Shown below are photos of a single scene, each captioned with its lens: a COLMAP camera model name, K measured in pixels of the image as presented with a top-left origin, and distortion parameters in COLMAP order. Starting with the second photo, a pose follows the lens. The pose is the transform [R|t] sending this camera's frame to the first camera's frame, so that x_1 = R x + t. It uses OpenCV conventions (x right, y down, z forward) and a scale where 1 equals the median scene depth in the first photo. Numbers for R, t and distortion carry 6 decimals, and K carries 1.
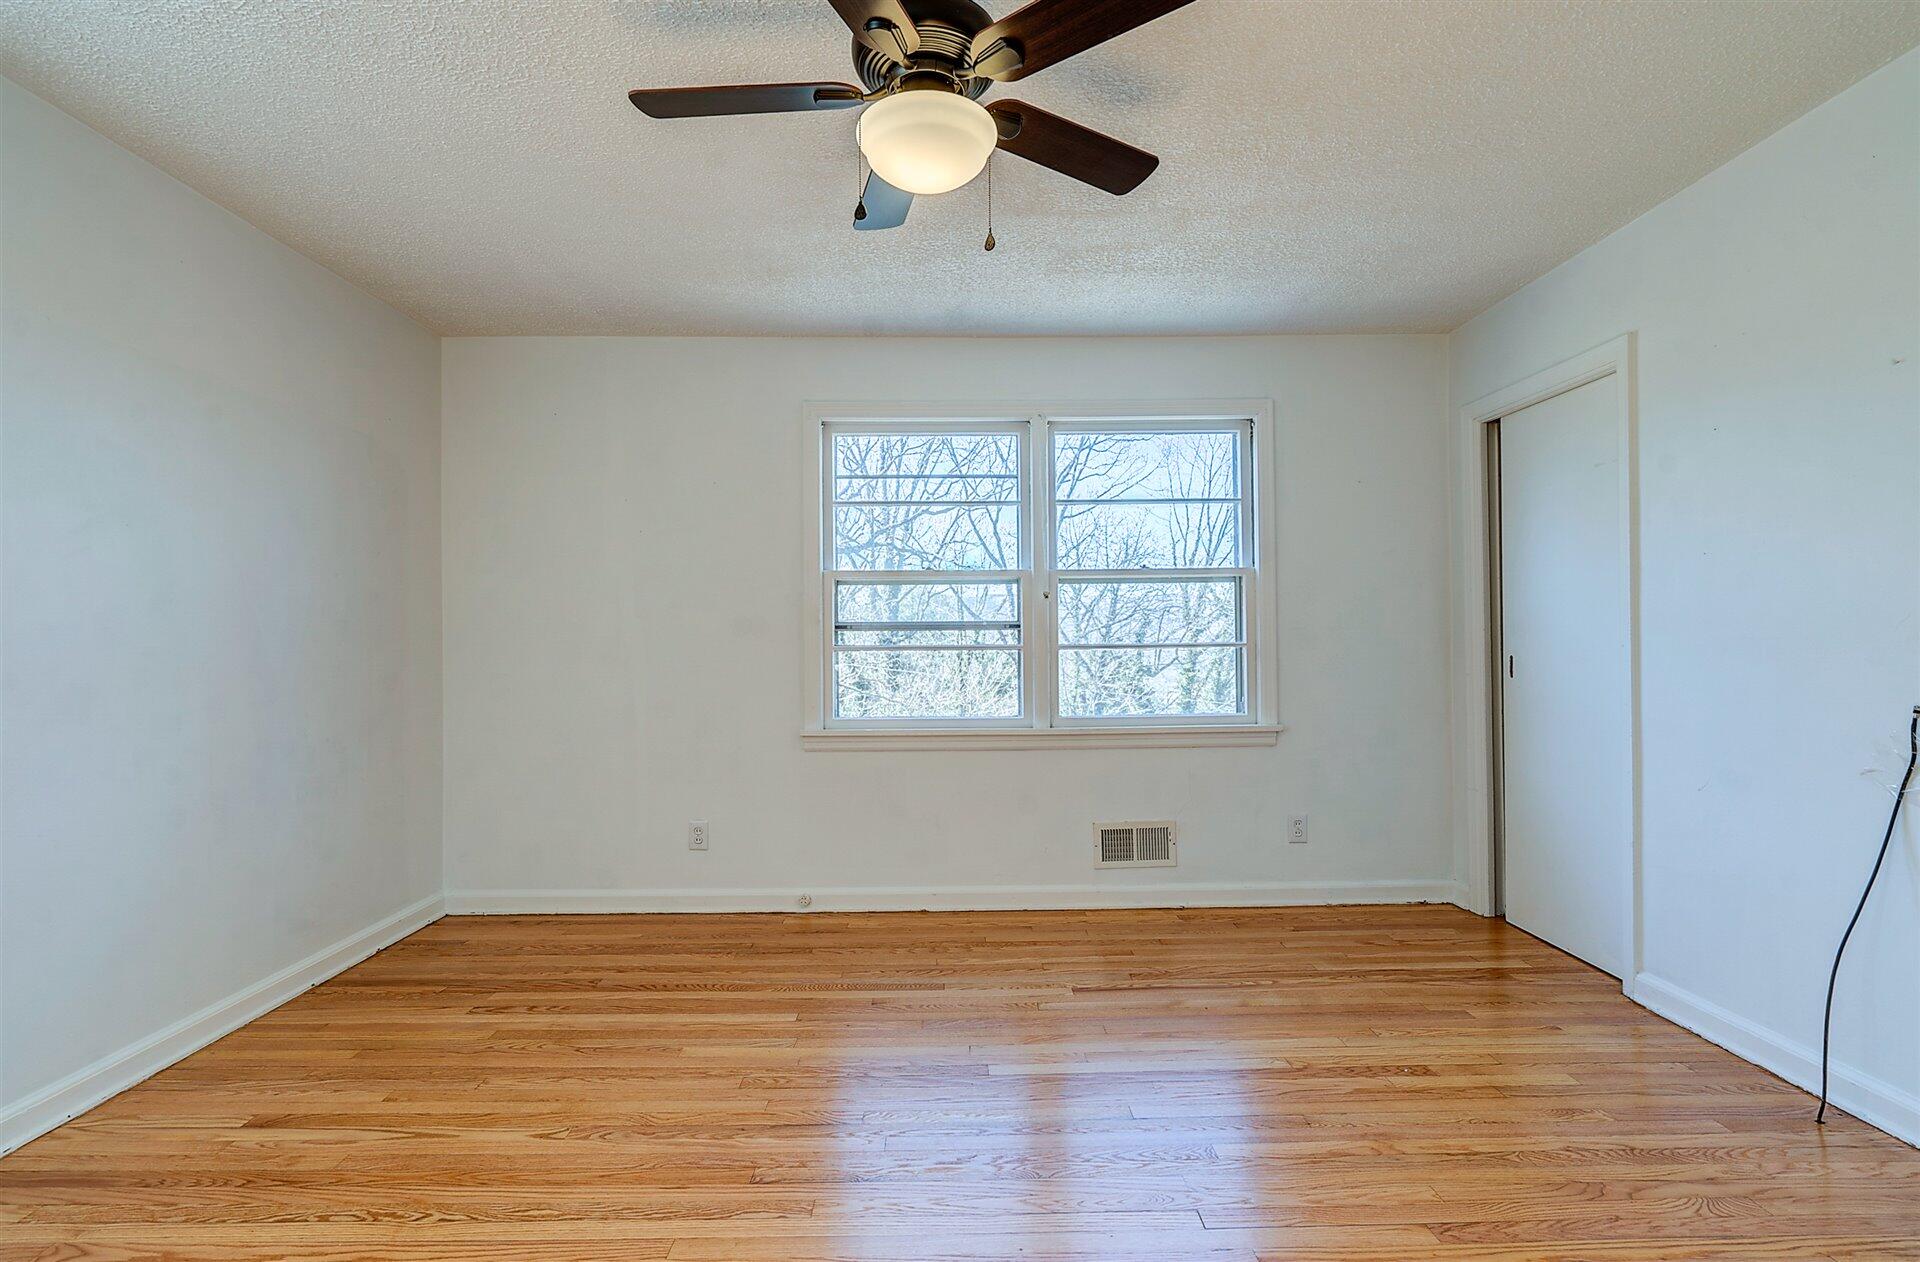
lens RADIAL K [[889.9, 0, 960.0], [0, 889.9, 631.0], [0, 0, 1]] dist [-0.000955, -0.000303]
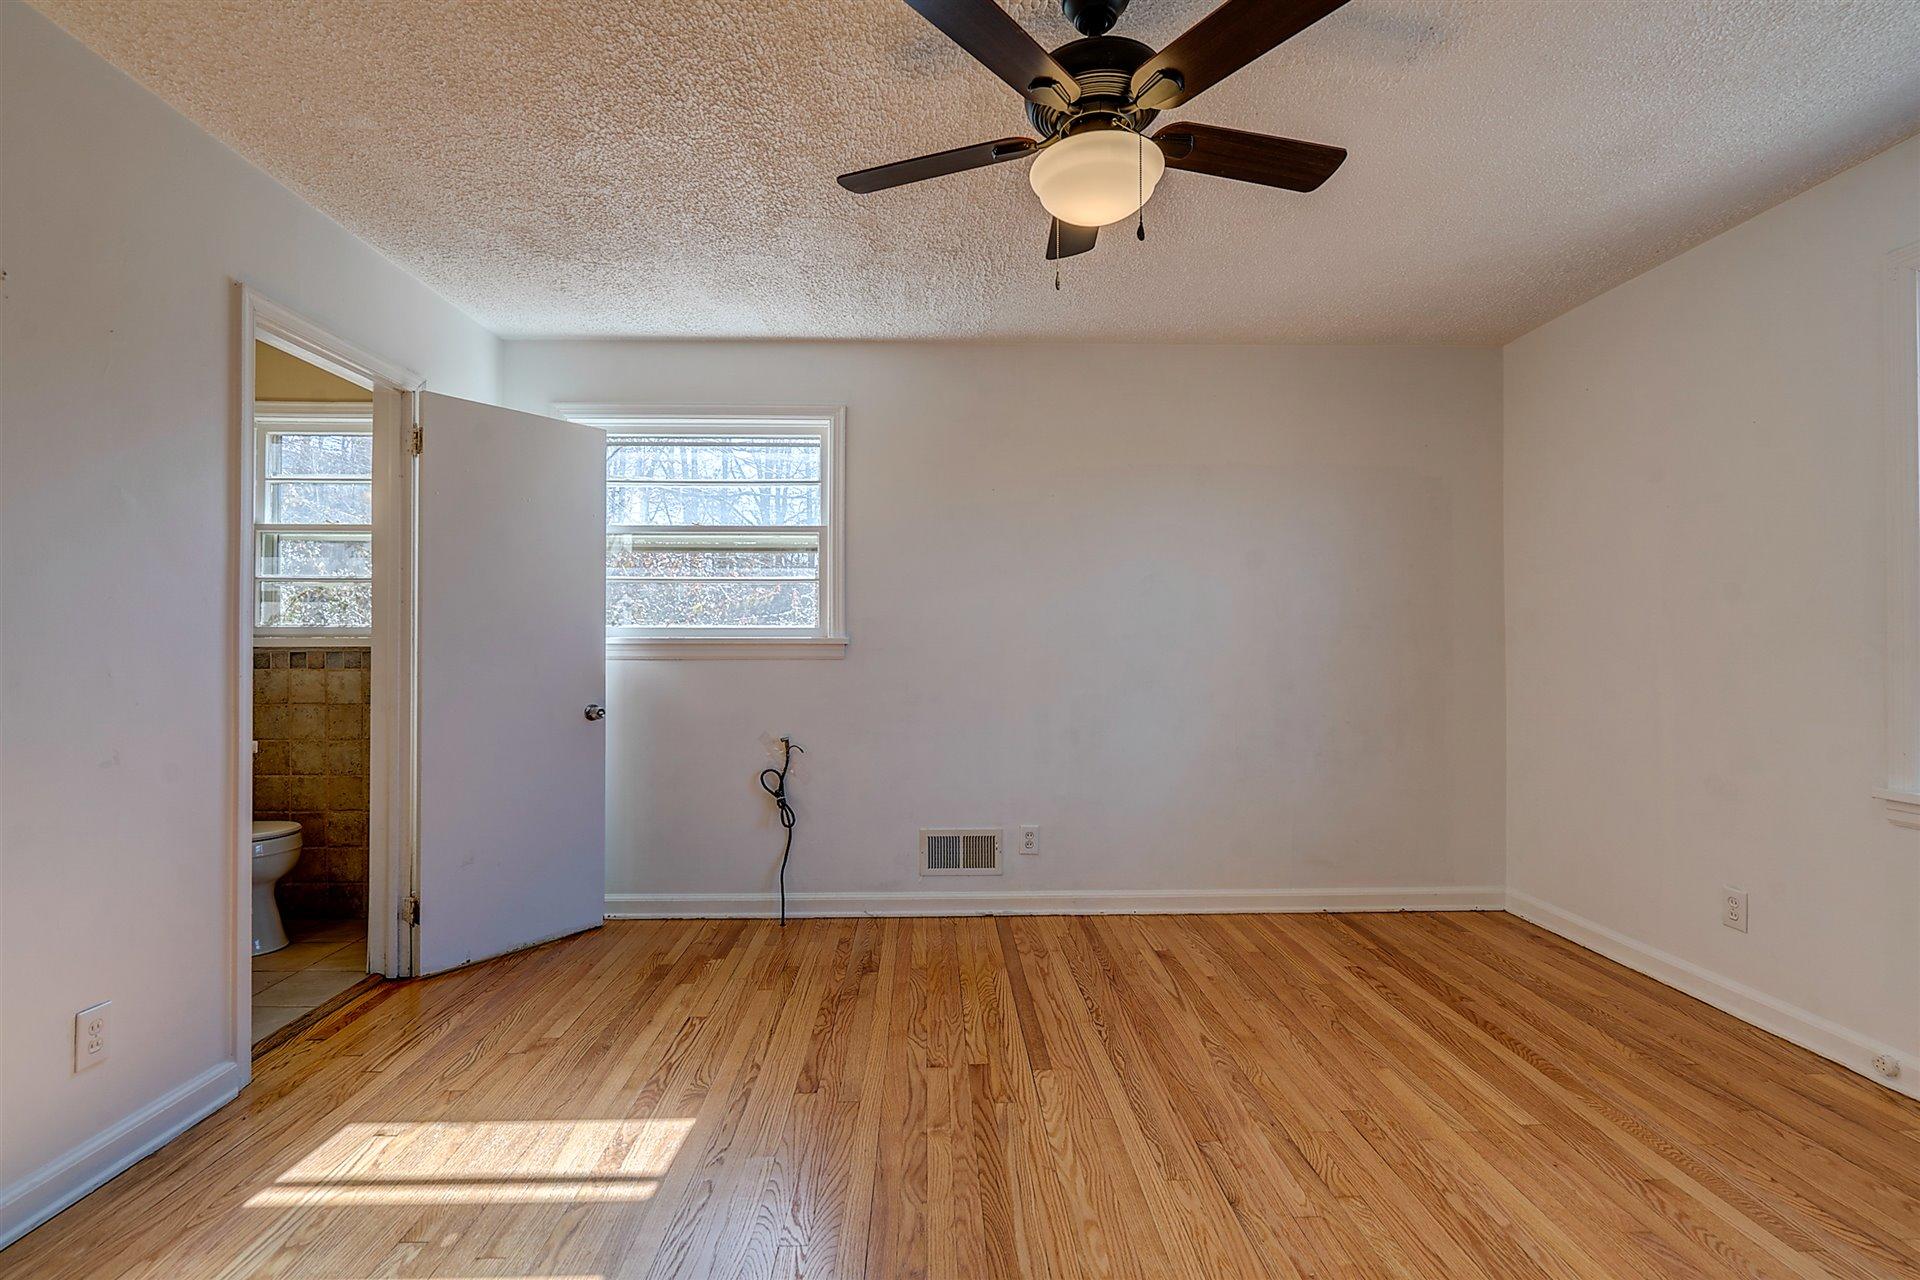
lens RADIAL K [[875.2, 0, 960.0], [0, 875.2, 640.0], [0, 0, 1]] dist [-0.001568, 0.000056]
pose [[0.027330, -0.002033, -0.999624, 0.526703], [0.007082, 0.999973, -0.001840, 0.006226], [0.999601, -0.007029, 0.027344, 0.443976]]
